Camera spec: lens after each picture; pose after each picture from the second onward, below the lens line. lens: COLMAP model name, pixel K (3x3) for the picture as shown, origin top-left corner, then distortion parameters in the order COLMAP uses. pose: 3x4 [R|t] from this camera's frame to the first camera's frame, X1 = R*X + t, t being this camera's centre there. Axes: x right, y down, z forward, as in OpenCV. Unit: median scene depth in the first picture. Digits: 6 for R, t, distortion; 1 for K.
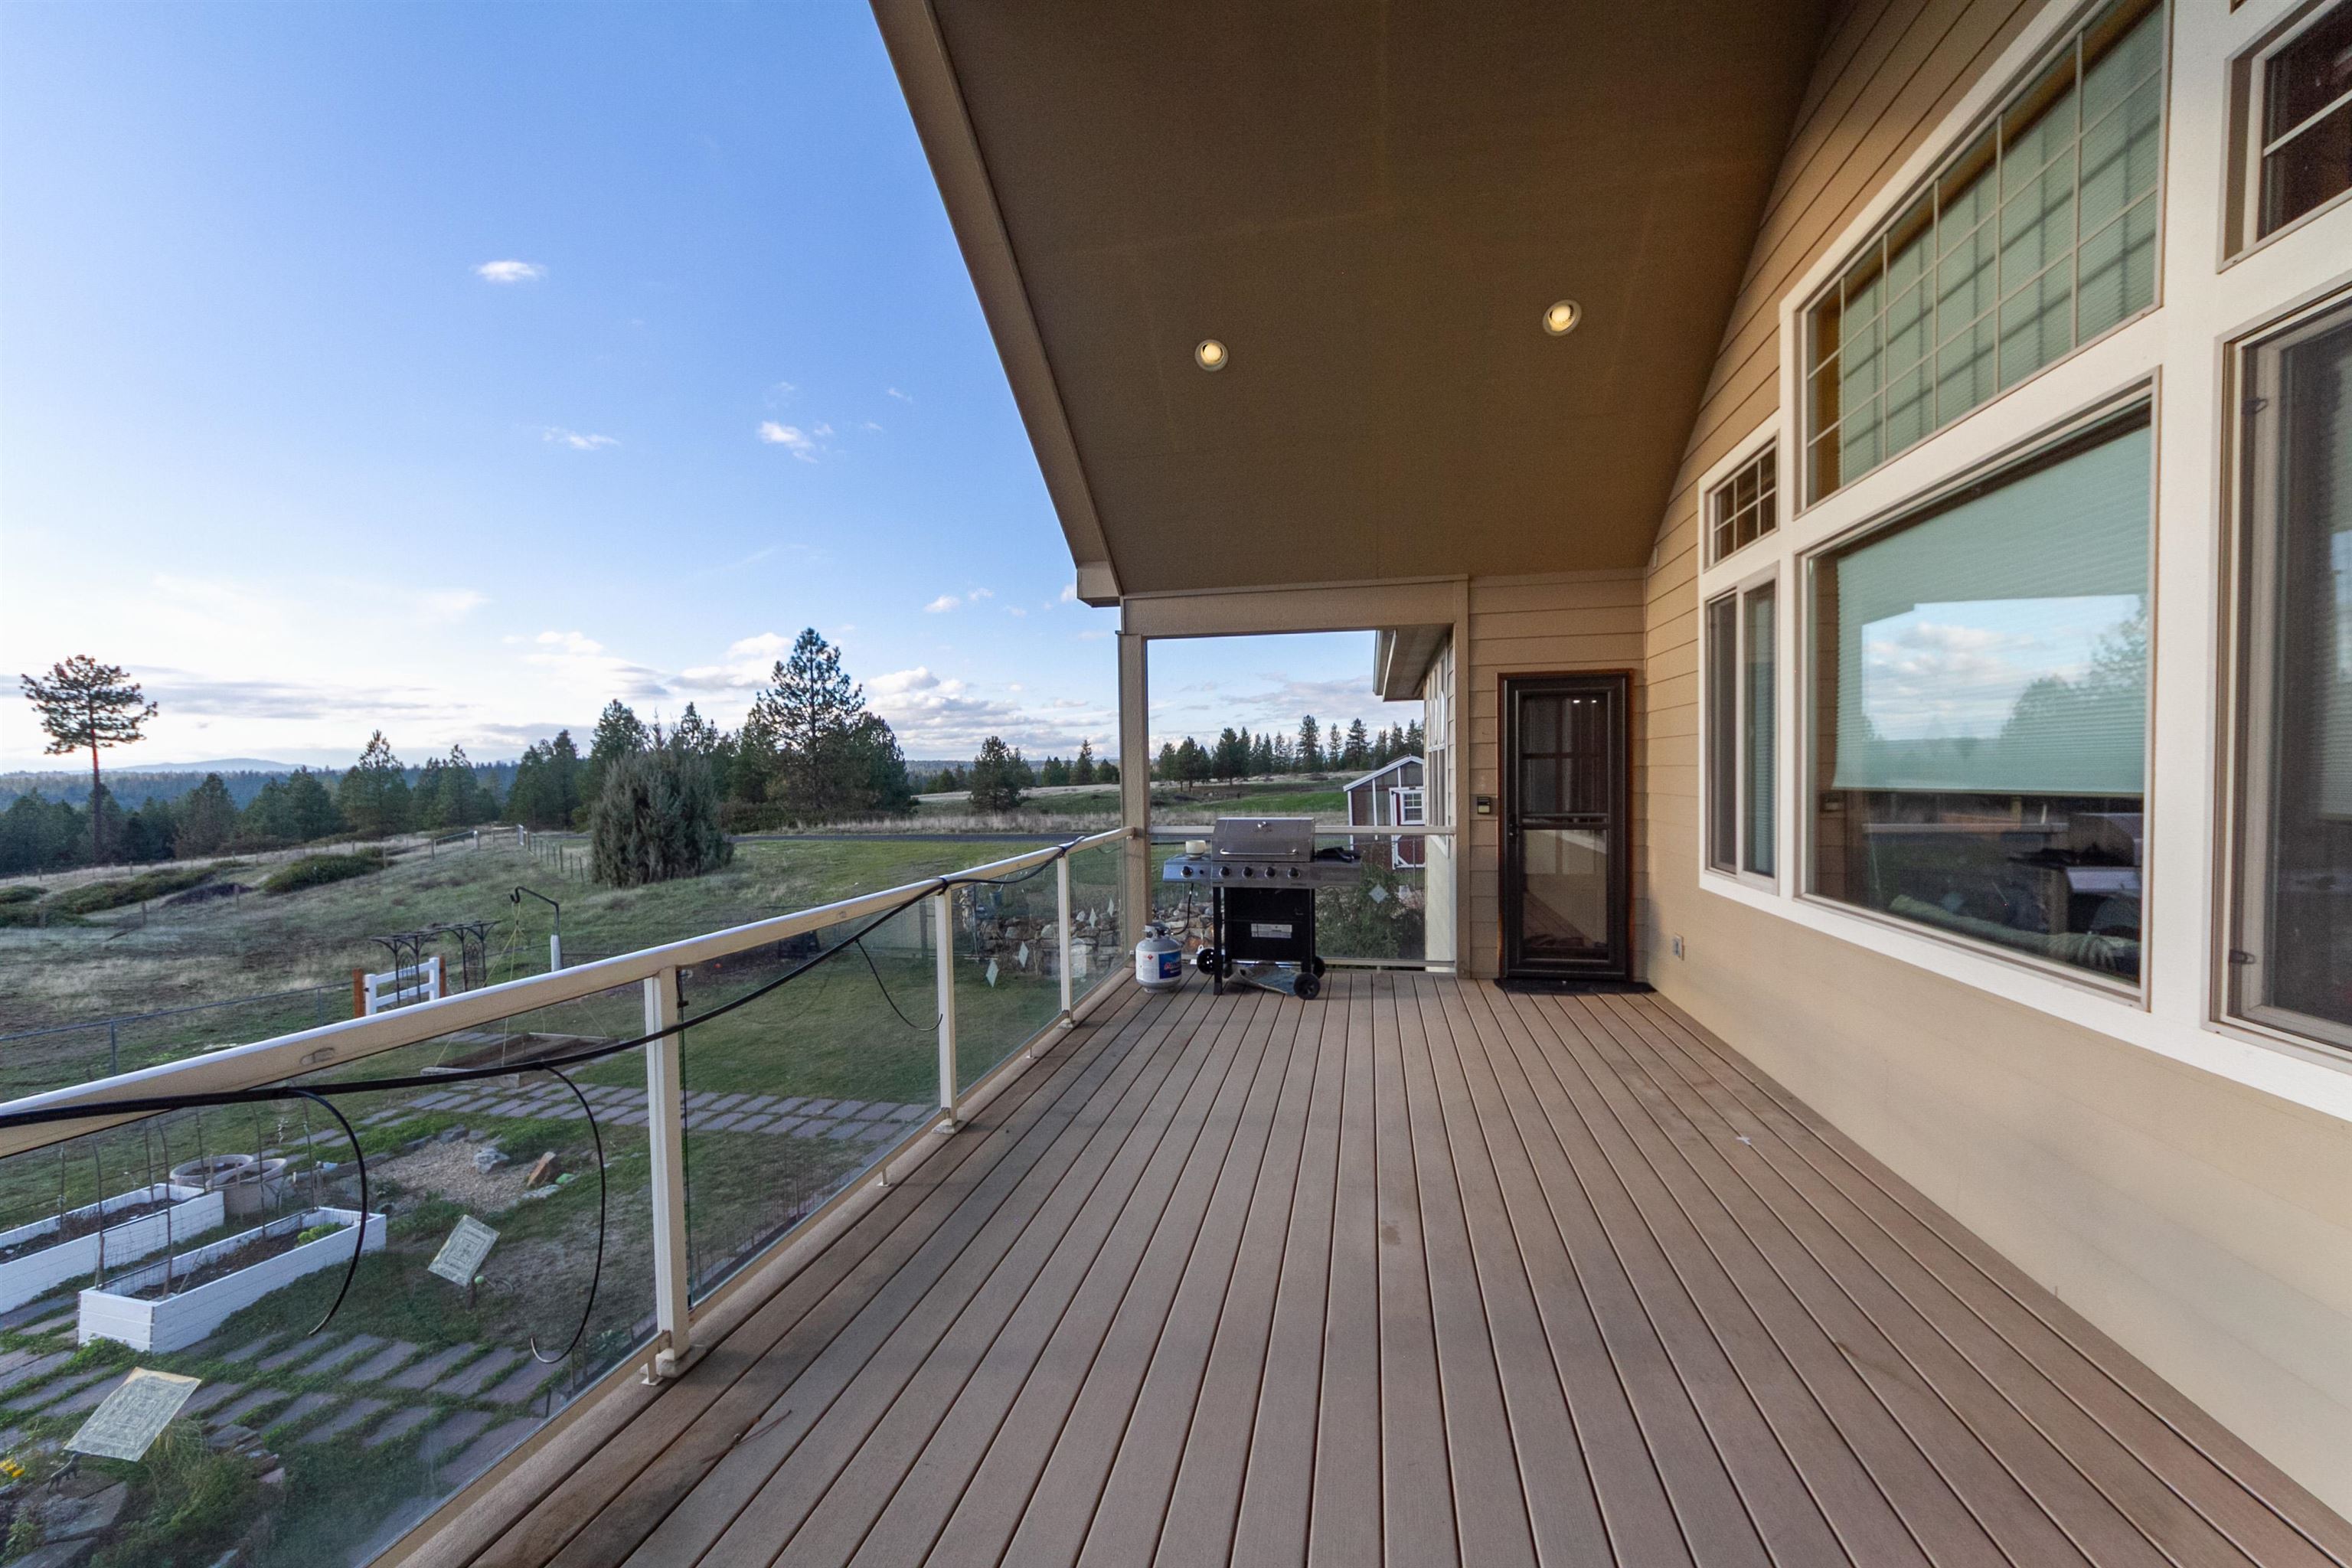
lens RADIAL K [[940.2, 0, 1166.7], [0, 940.2, 775.4], [0, 0, 1]] dist [-0.000034, -0.000046]
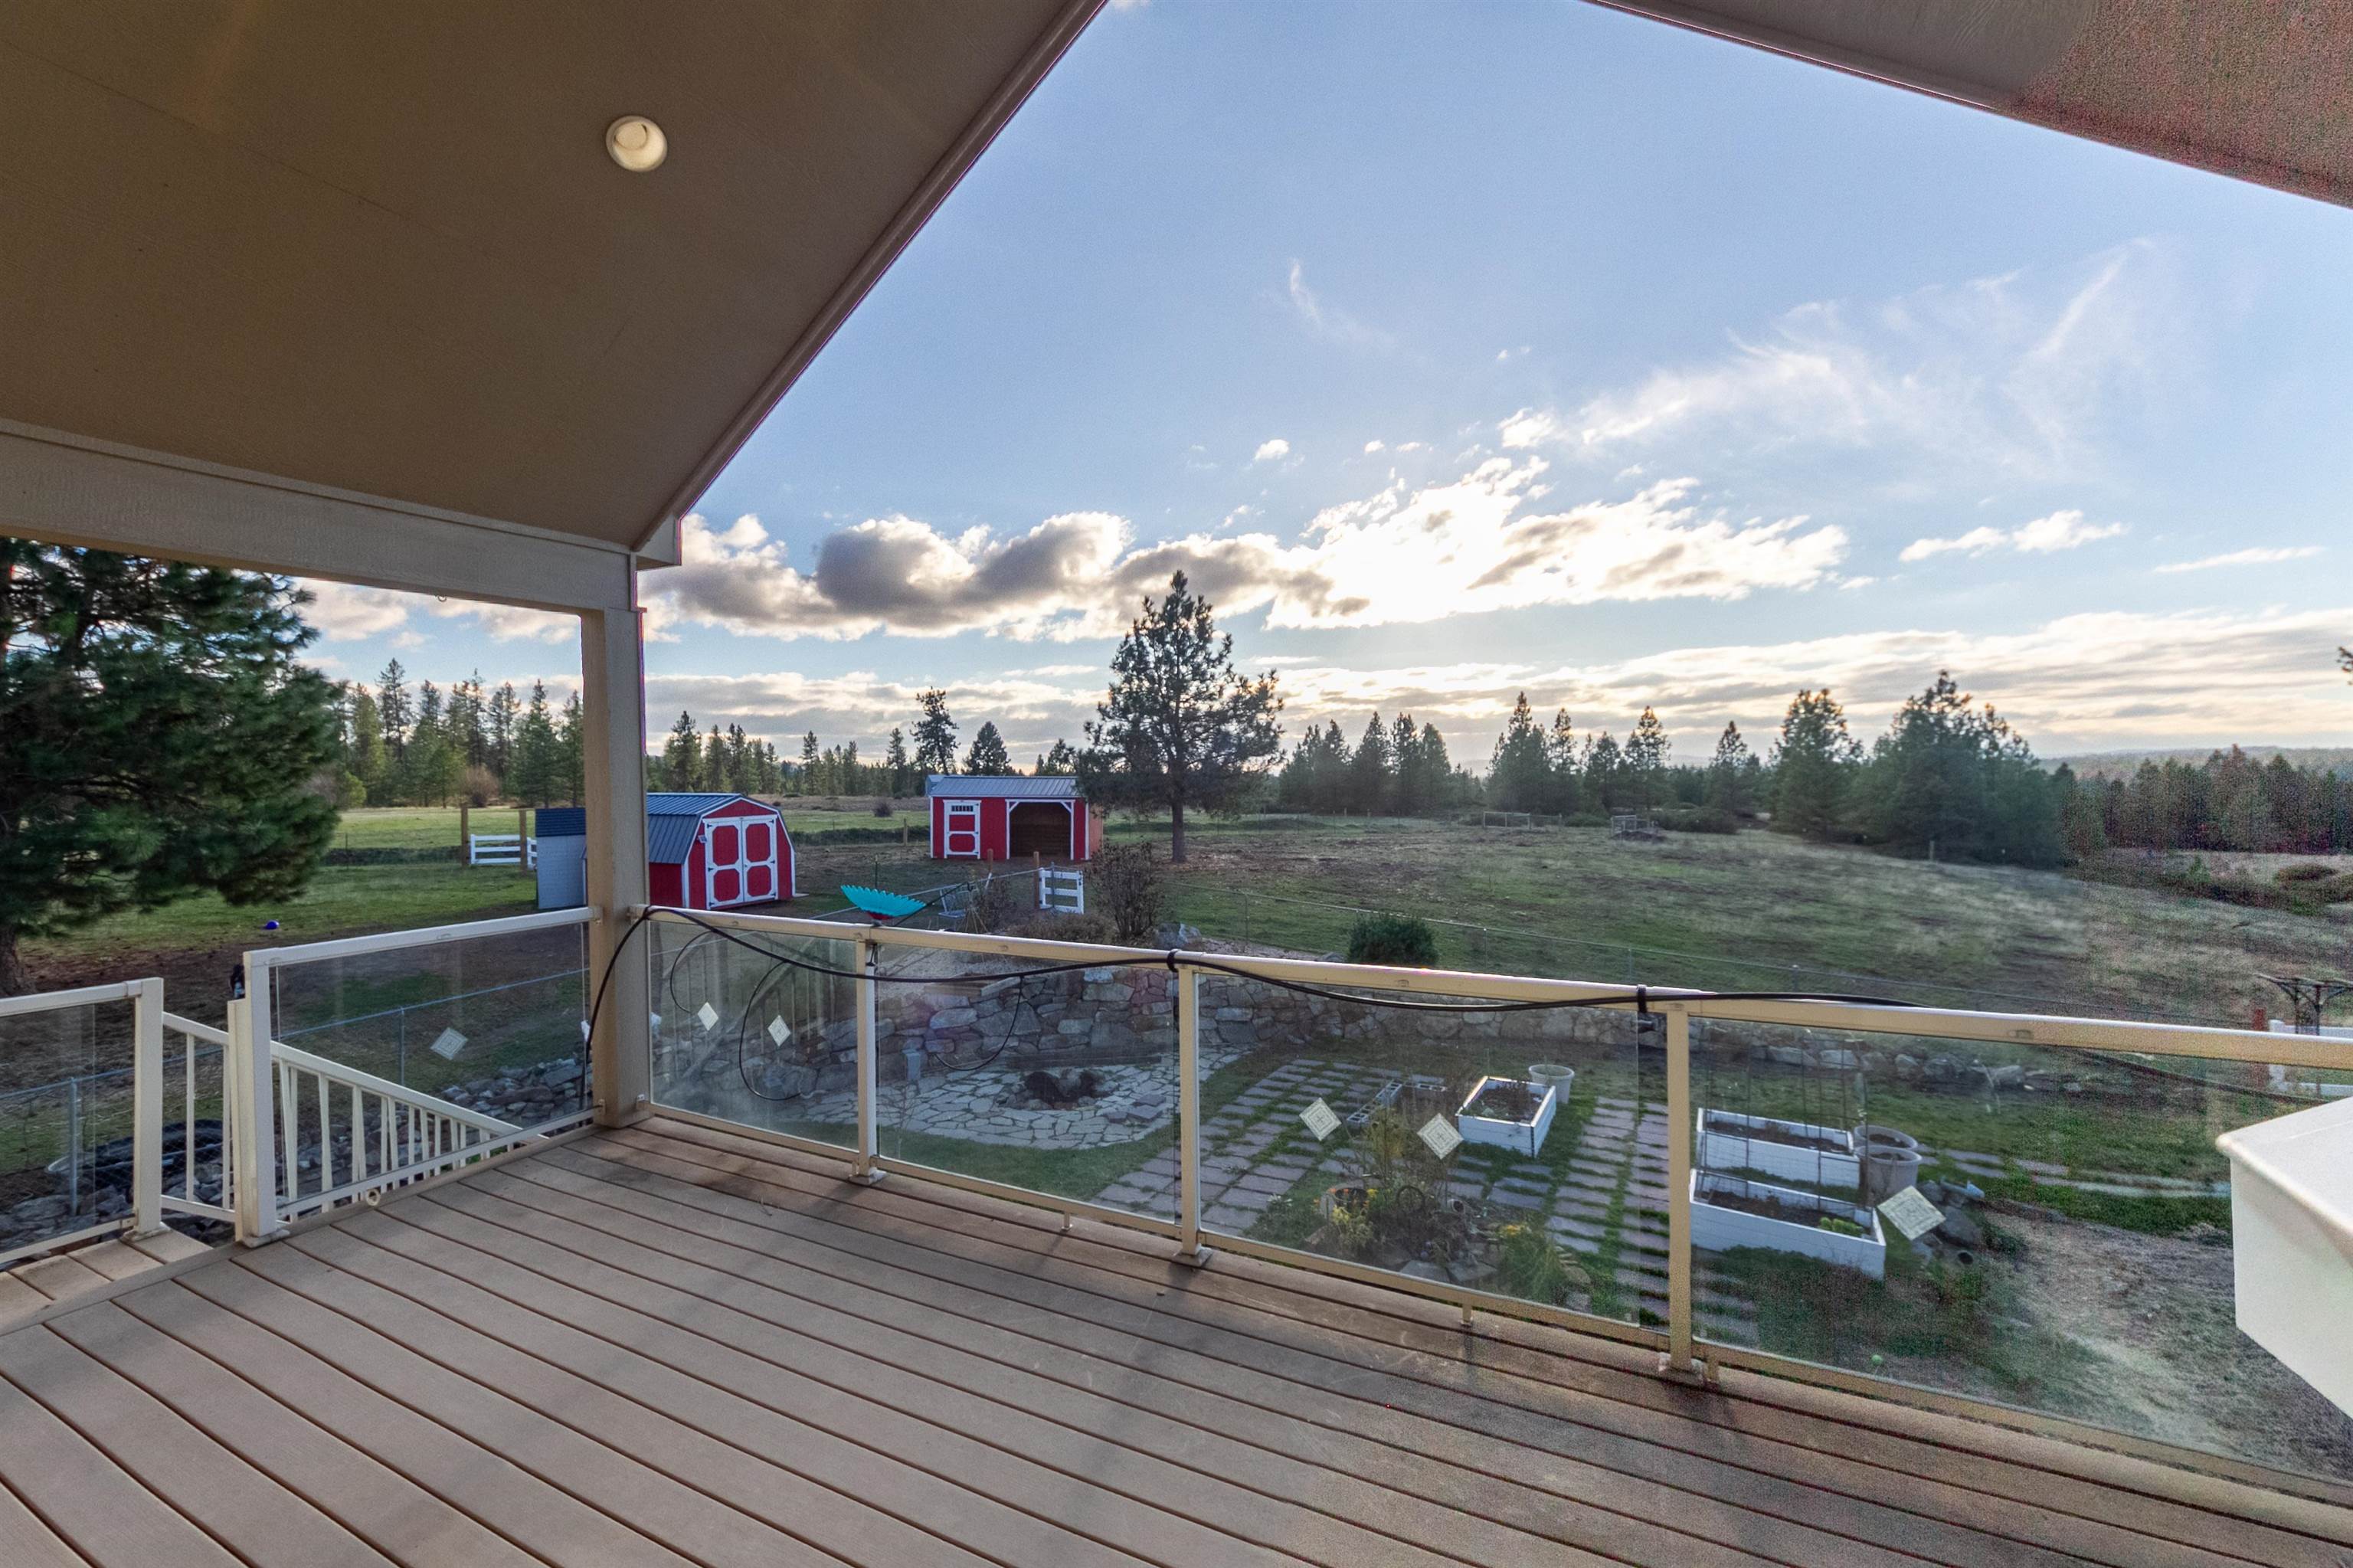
lens RADIAL K [[940.6, 0, 1167.2], [0, 940.6, 775.4], [0, 0, 1]] dist [-0.000034, -0.000046]
pose [[-0.260598, 0.016895, -0.965300, 0.295038], [0.012999, 0.999818, 0.013989, -0.030917], [0.965360, -0.008903, -0.260770, 0.627577]]
